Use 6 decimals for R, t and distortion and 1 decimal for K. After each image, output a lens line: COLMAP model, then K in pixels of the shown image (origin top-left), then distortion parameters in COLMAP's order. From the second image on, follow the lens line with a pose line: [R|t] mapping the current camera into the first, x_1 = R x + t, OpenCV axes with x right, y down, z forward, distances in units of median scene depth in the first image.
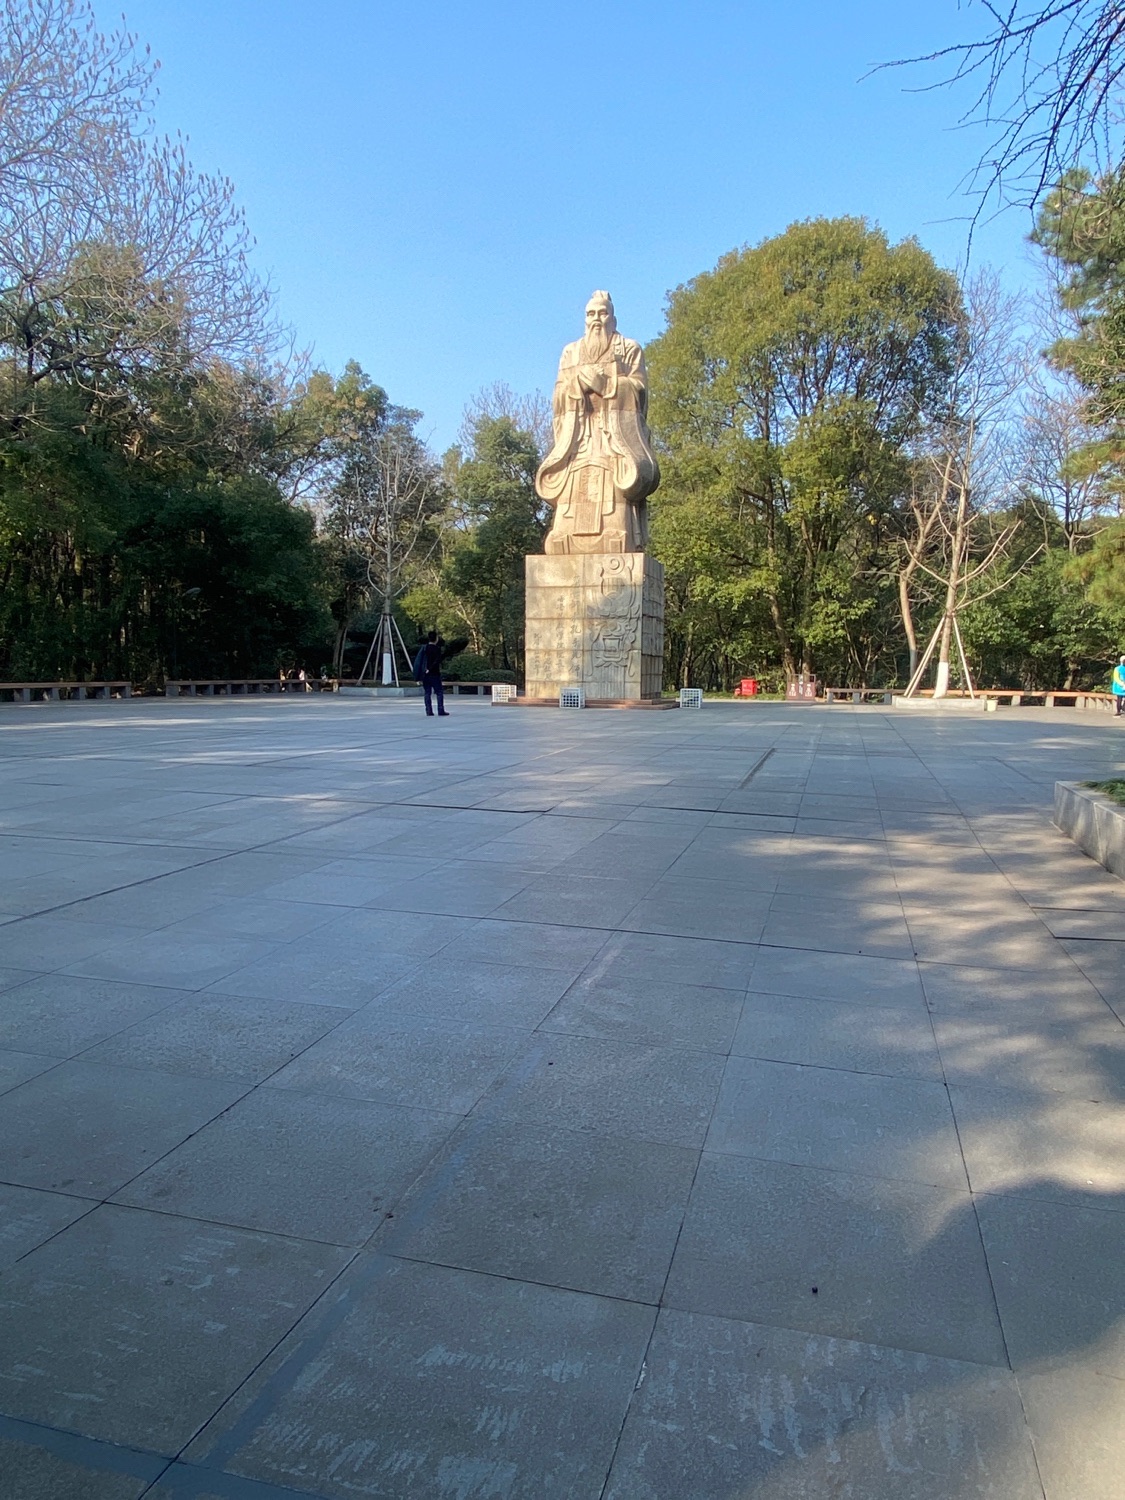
lens RADIAL K [[1013.8, 0, 562.5], [0, 1013.8, 750.0], [0, 0, 1]] dist [0.114905, -0.173958]
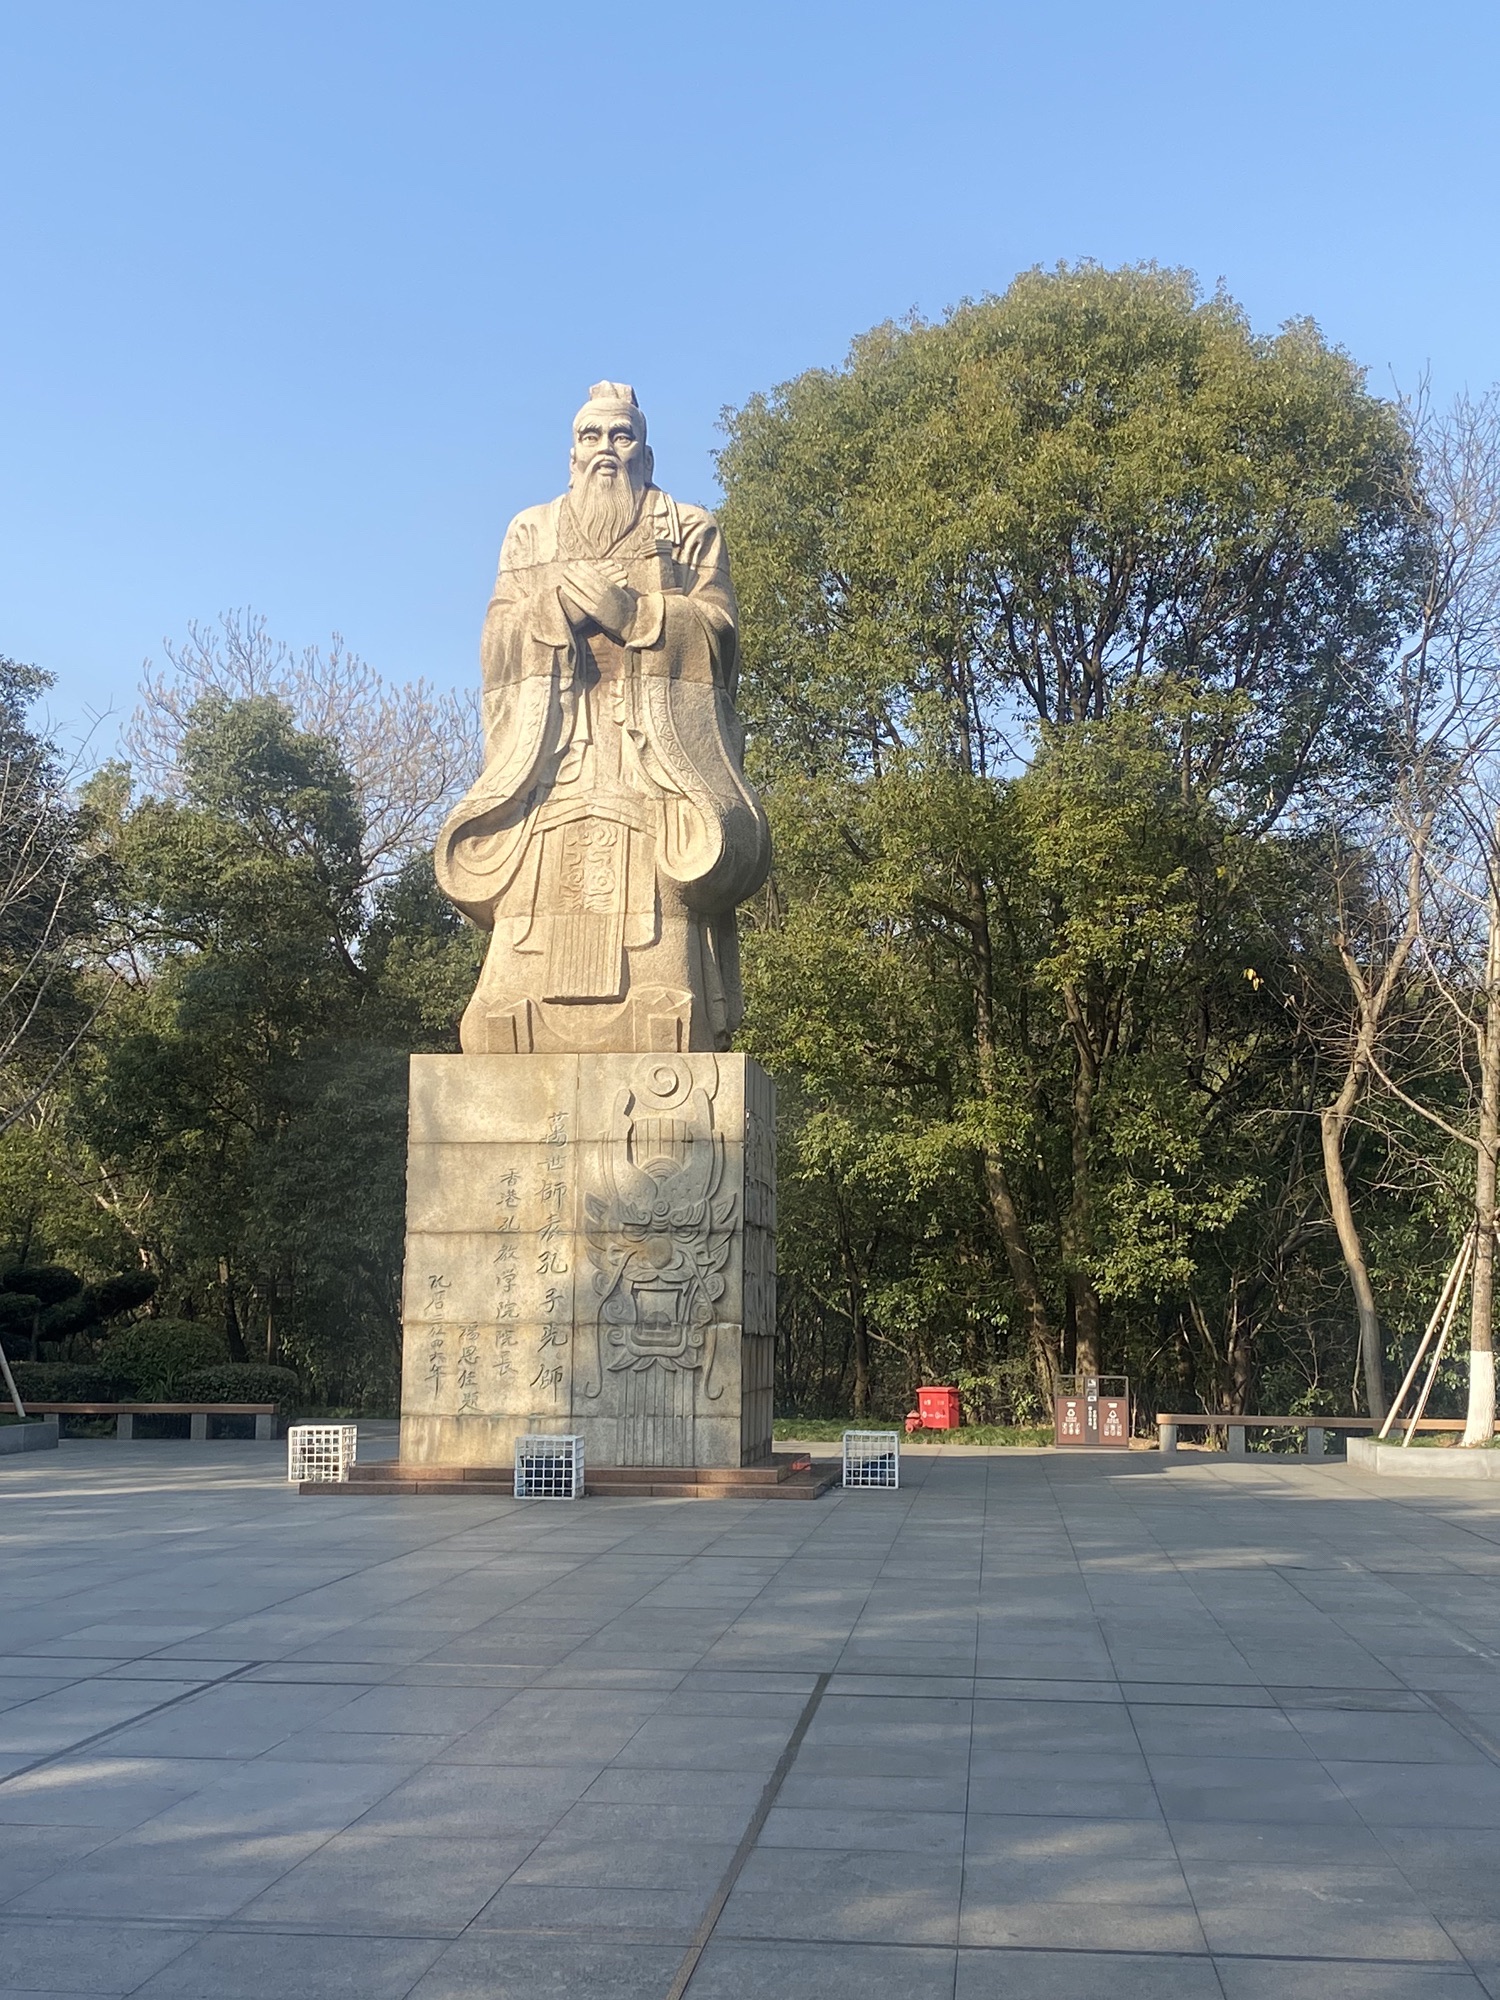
lens RADIAL K [[2533.3, 0, 750.0], [0, 2533.3, 1000.0], [0, 0, 1]] dist [0.130378, -0.002553]
pose [[0.984136, 0.018205, 0.176481, -0.075476], [0.018606, 0.978645, -0.204712, -0.027011], [-0.176439, 0.204748, 0.962781, 0.127029]]
